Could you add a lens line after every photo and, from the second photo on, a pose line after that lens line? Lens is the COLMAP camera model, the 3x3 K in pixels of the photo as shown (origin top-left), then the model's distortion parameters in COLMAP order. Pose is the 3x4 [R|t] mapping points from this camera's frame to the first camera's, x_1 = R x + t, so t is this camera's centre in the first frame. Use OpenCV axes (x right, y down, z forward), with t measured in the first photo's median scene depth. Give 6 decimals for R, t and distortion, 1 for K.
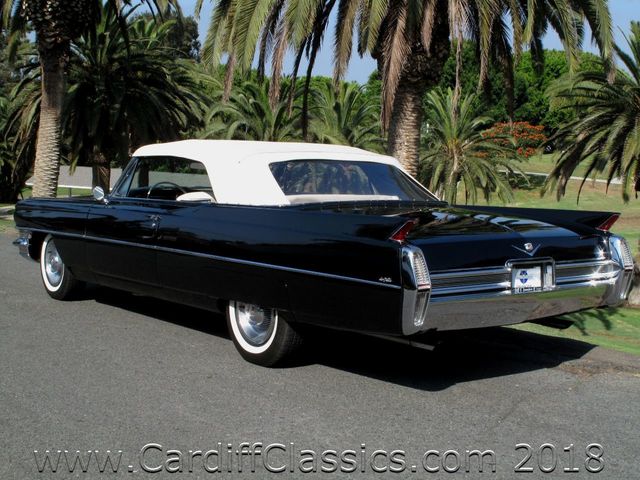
lens RADIAL K [[928.8, 0, 330.3], [0, 928.8, 240.7], [0, 0, 1]] dist [-0.024299, -0.061752]
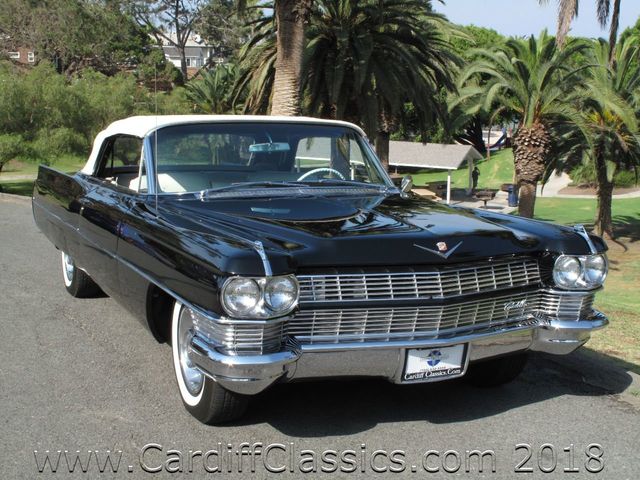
lens RADIAL K [[928.8, 0, 330.3], [0, 928.8, 240.7], [0, 0, 1]] dist [-0.024299, -0.061752]
pose [[0.972764, 0.025137, -0.230430, -0.060626], [-0.016927, 0.999152, 0.037537, -0.018765], [0.231178, -0.032614, 0.972365, 0.174896]]
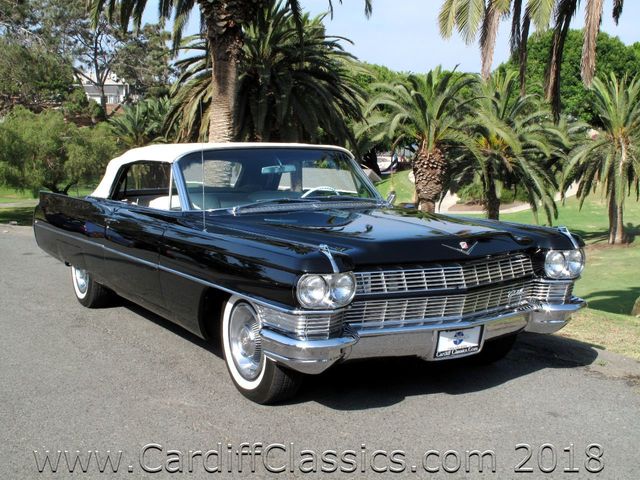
lens RADIAL K [[846.3, 0, 320.0], [0, 846.3, 240.0], [0, 0, 1]] dist [-0.051164, -0.000137]
pose [[0.990894, -0.009099, -0.134334, -0.078689], [0.011248, 0.999820, 0.015250, -0.016861], [0.134171, -0.016622, 0.990819, 0.160829]]
